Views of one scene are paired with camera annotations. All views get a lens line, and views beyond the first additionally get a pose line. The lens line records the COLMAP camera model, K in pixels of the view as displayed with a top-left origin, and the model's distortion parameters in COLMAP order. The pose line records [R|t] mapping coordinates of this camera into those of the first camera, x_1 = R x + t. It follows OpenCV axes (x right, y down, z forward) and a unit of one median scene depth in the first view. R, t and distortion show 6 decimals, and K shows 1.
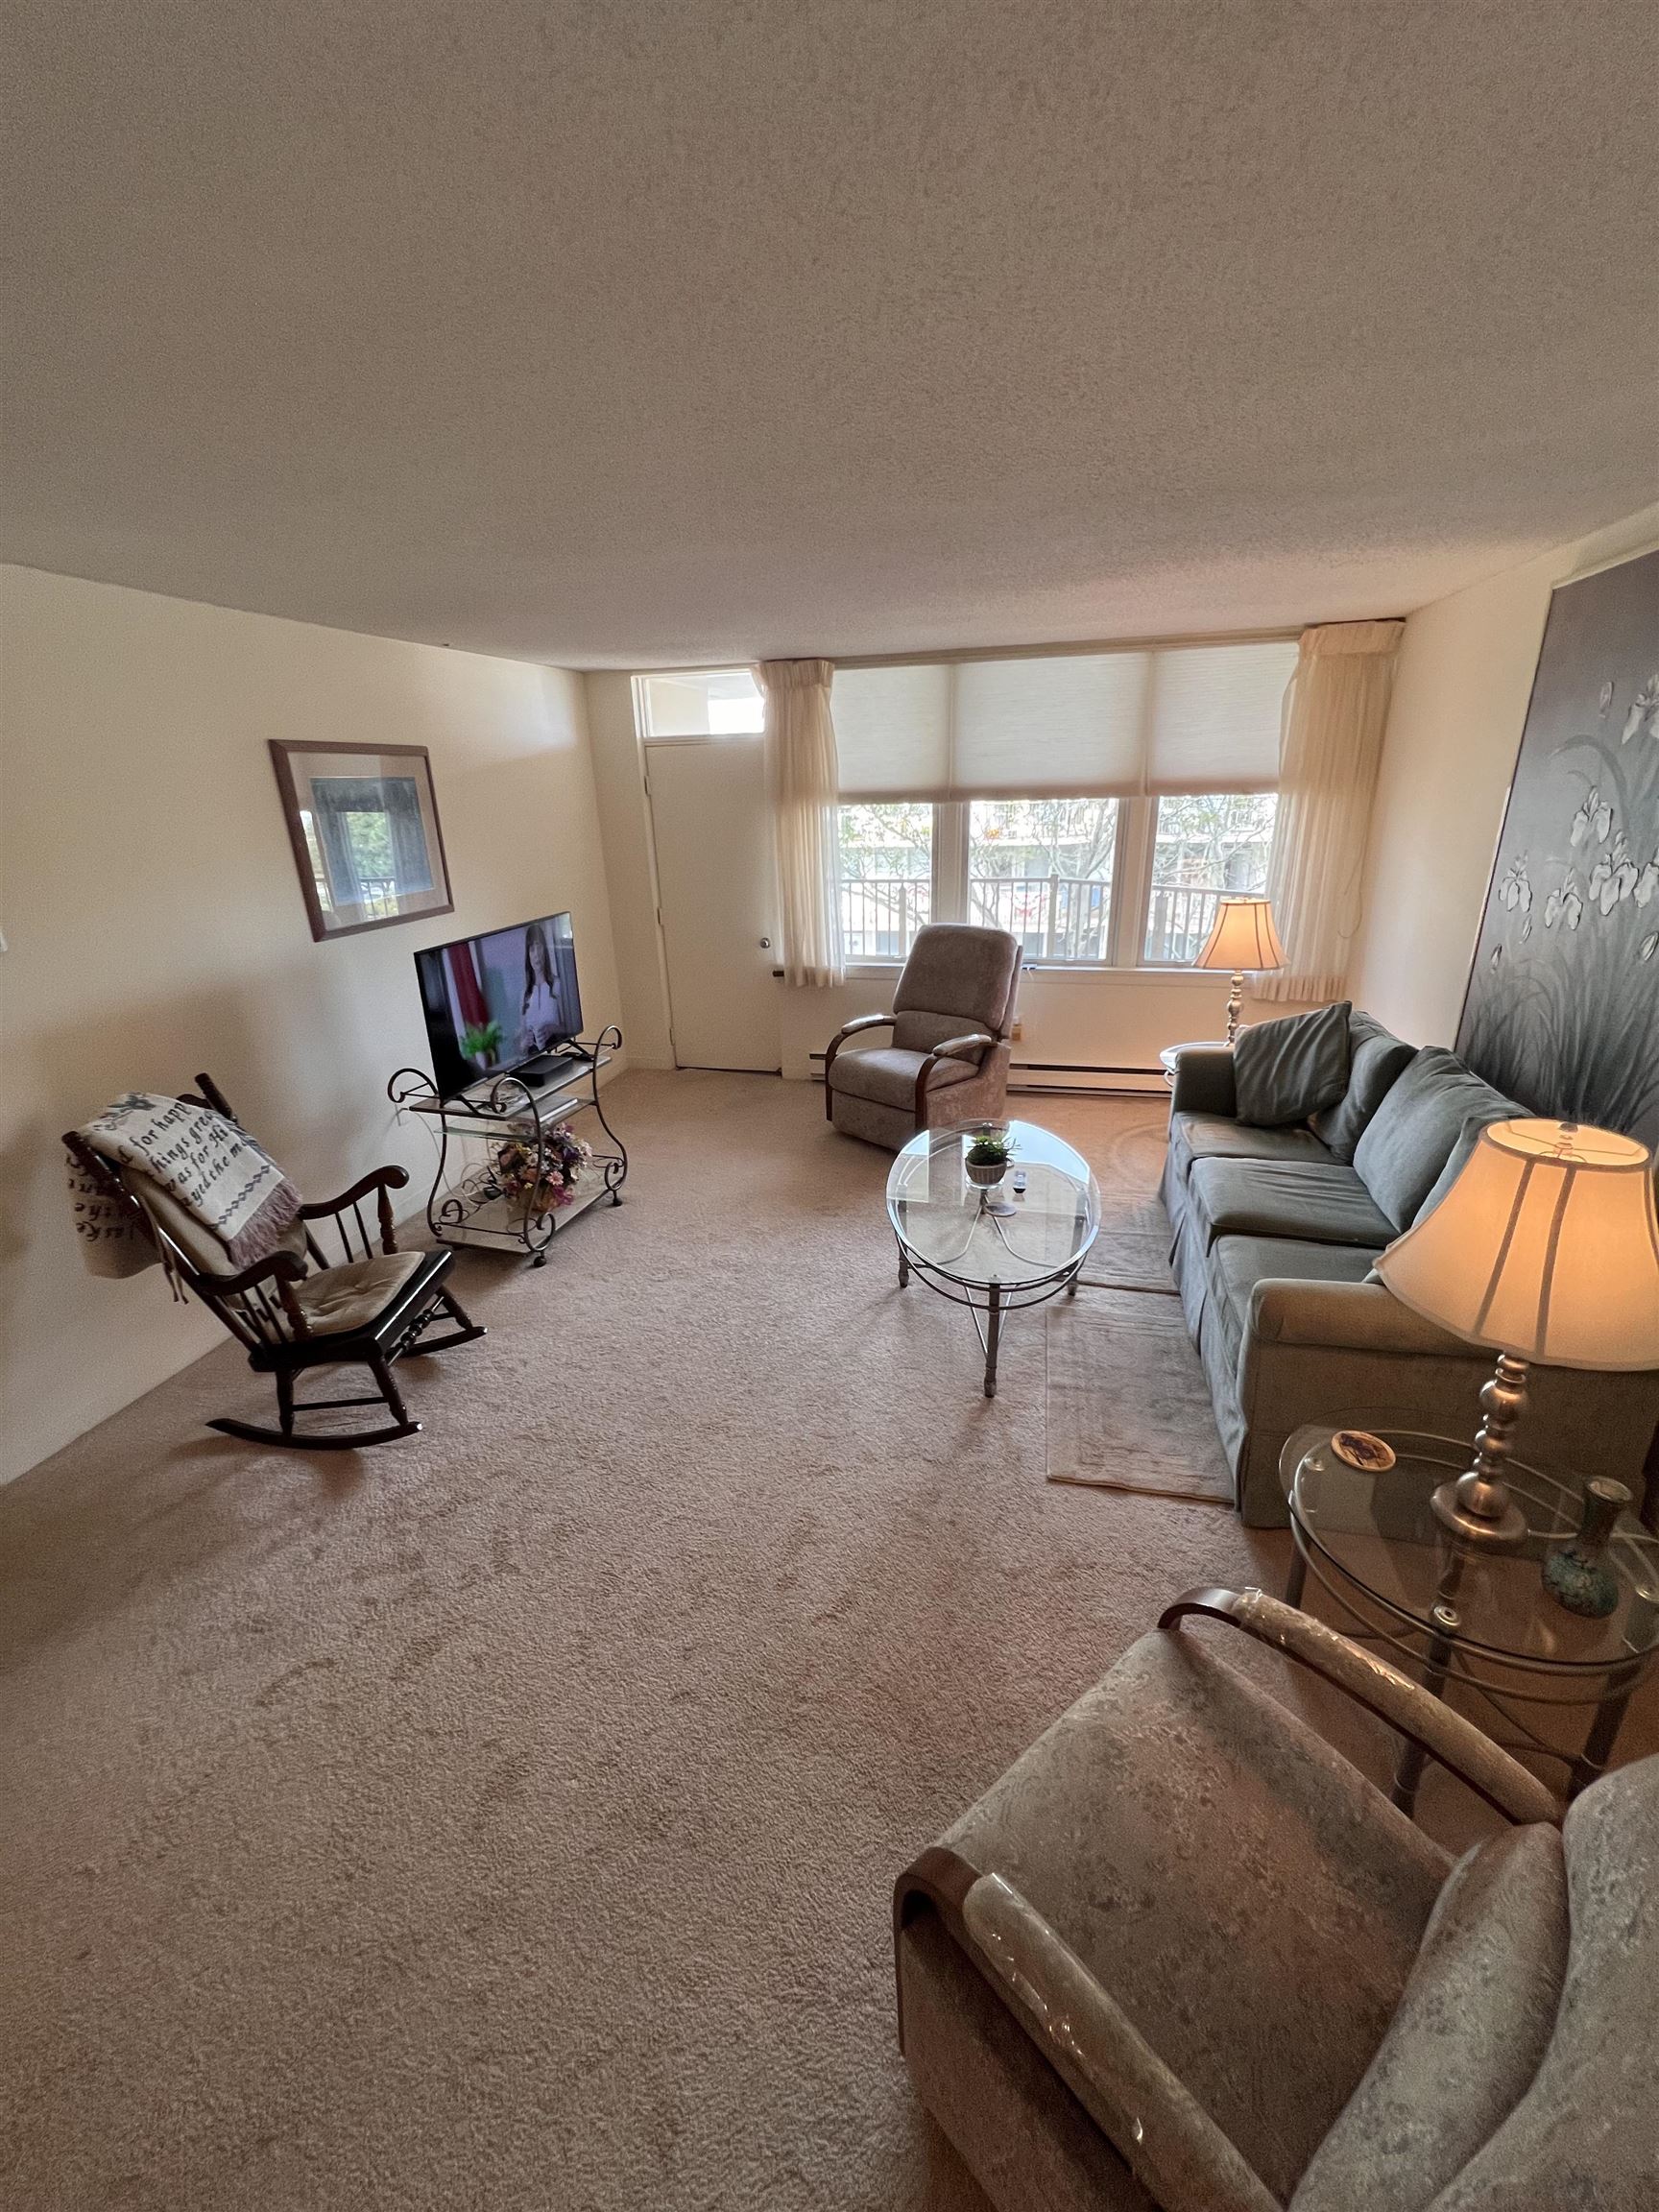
lens RADIAL K [[888.8, 0, 826.9], [0, 888.8, 1101.0], [0, 0, 1]] dist [-0.000541, 0.000485]
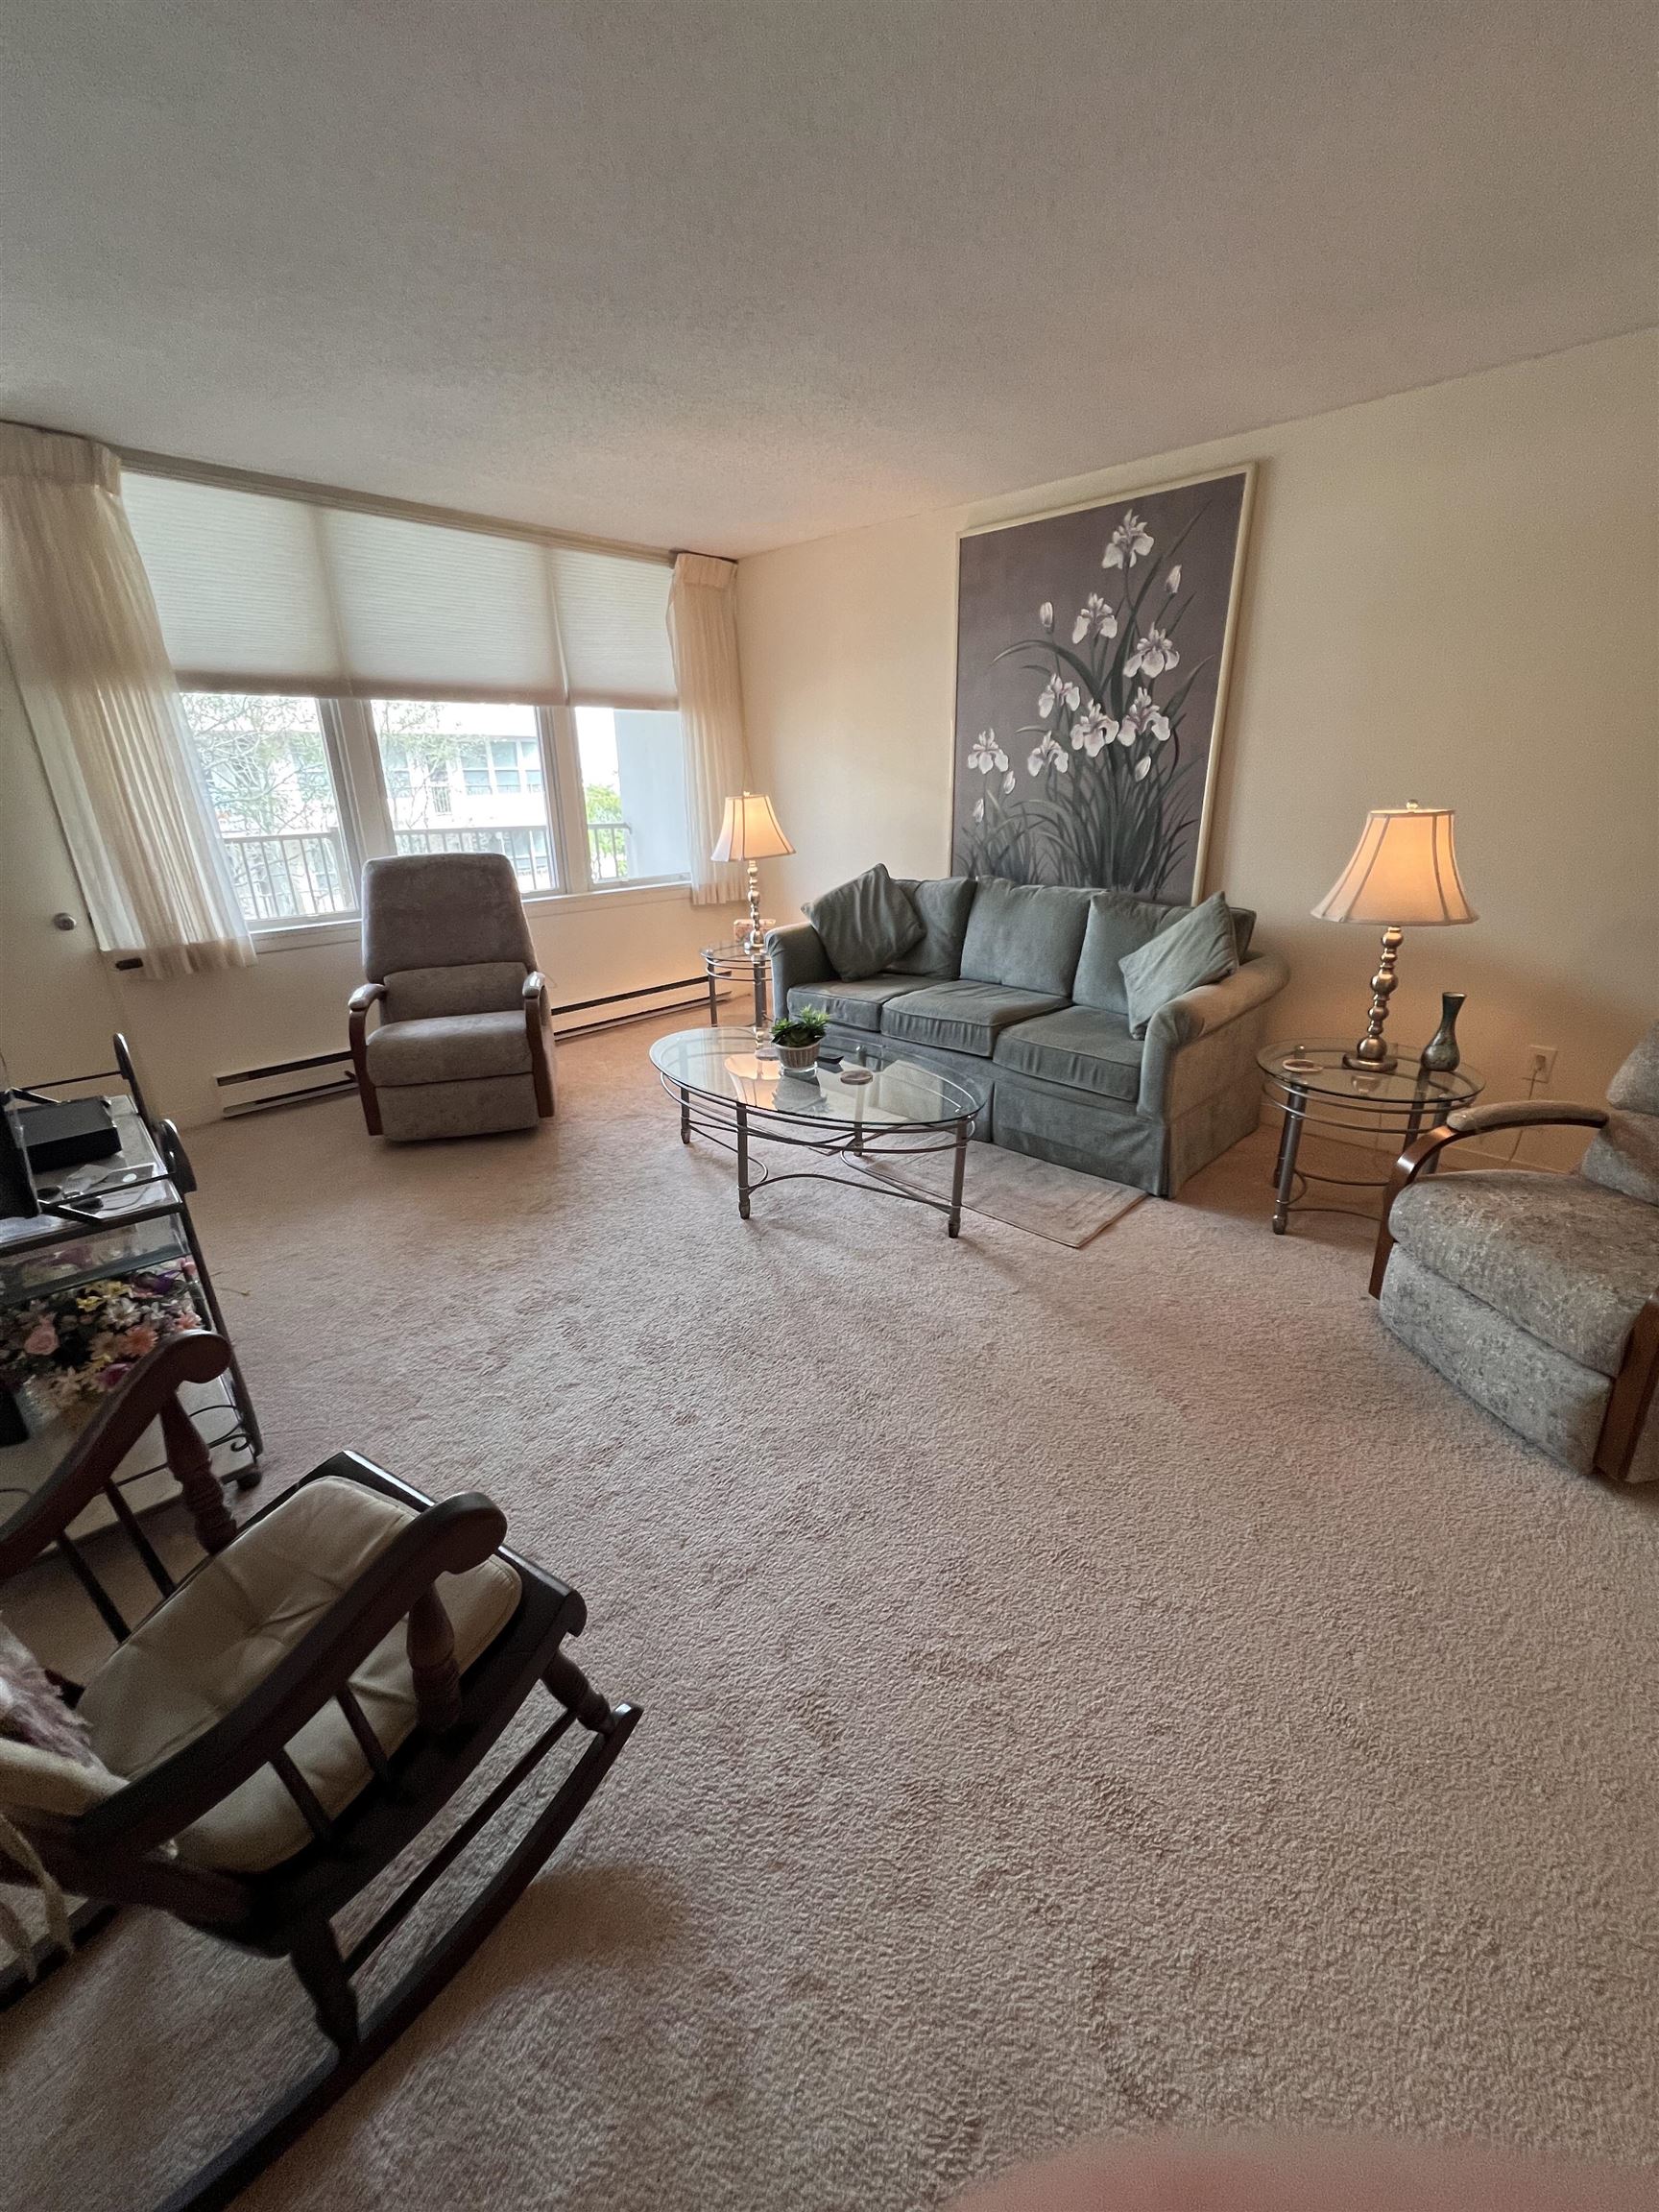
lens RADIAL K [[888.8, 0, 832.8], [0, 888.8, 1100.5], [0, 0, 1]] dist [-0.000541, 0.000485]
pose [[0.498339, -0.281158, 0.820127, -0.410331], [0.289974, 0.945529, 0.147950, -0.002494], [-0.817052, 0.164086, 0.552723, 0.323437]]
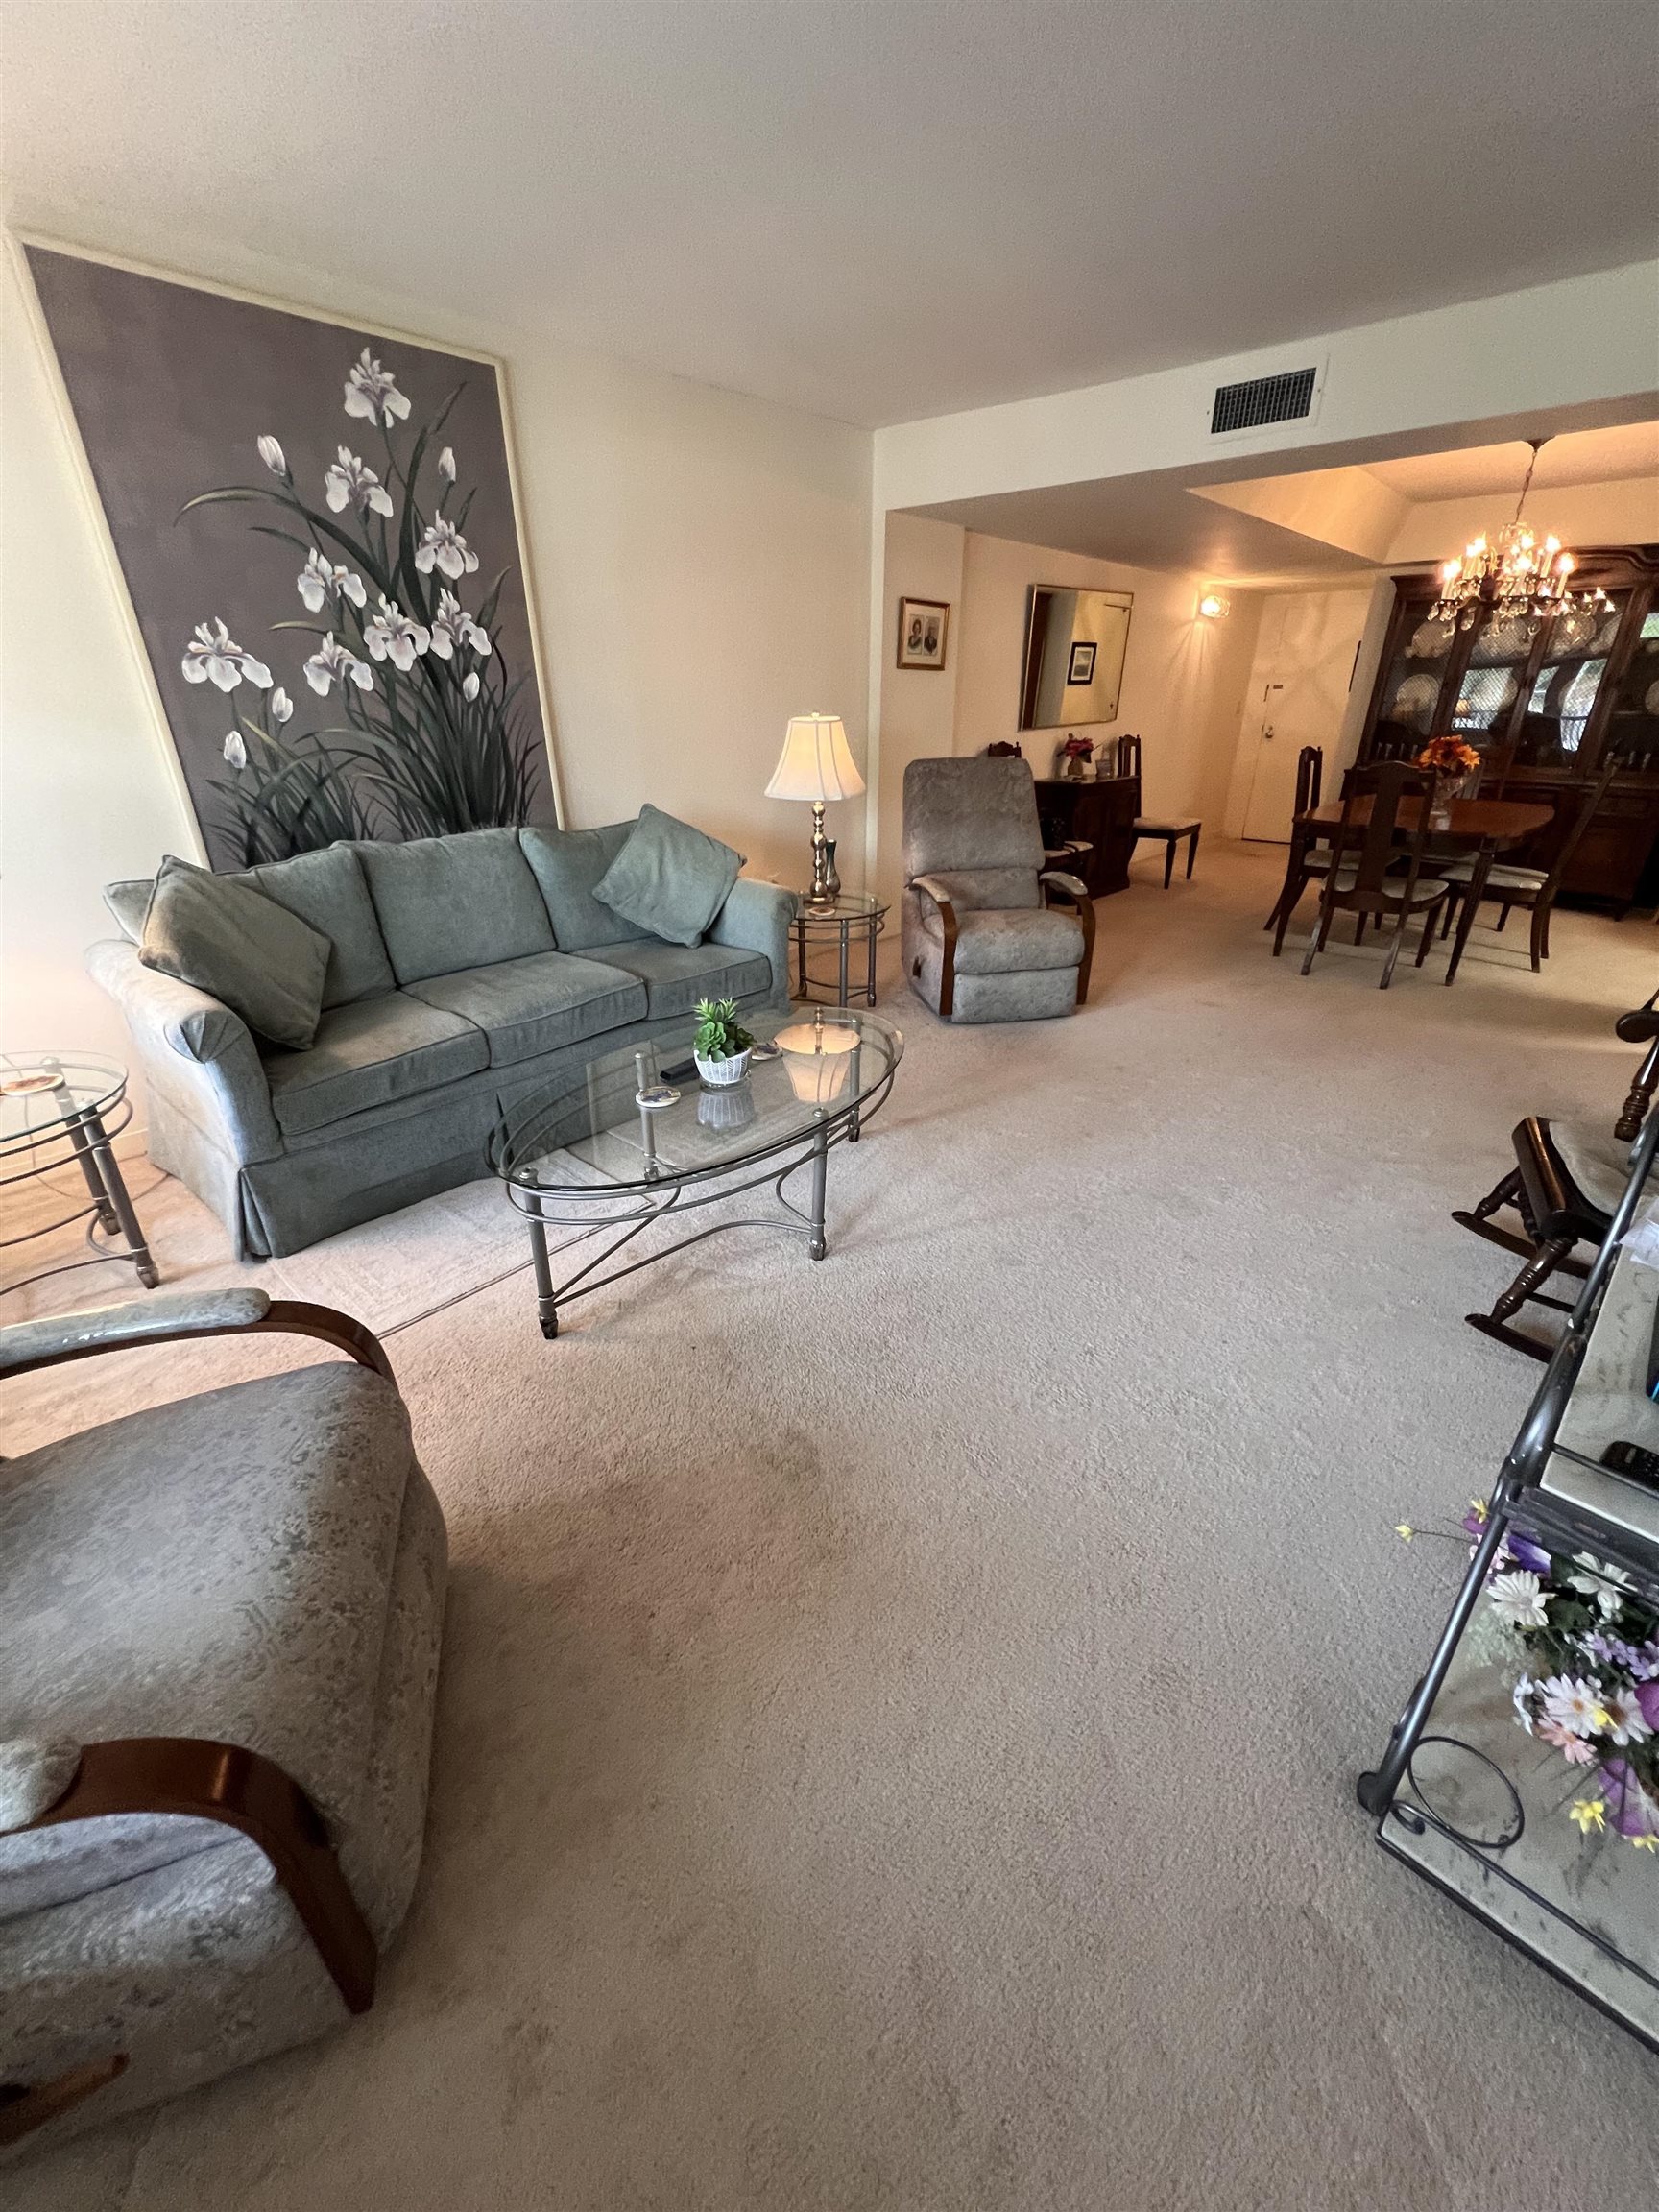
lens RADIAL K [[888.8, 0, 828.6], [0, 888.8, 1097.3], [0, 0, 1]] dist [-0.000541, 0.000485]
pose [[-0.882356, -0.168166, 0.439508, -0.150682], [0.183335, 0.737327, 0.650183, -0.245330], [-0.433400, 0.654270, -0.619754, 0.997103]]
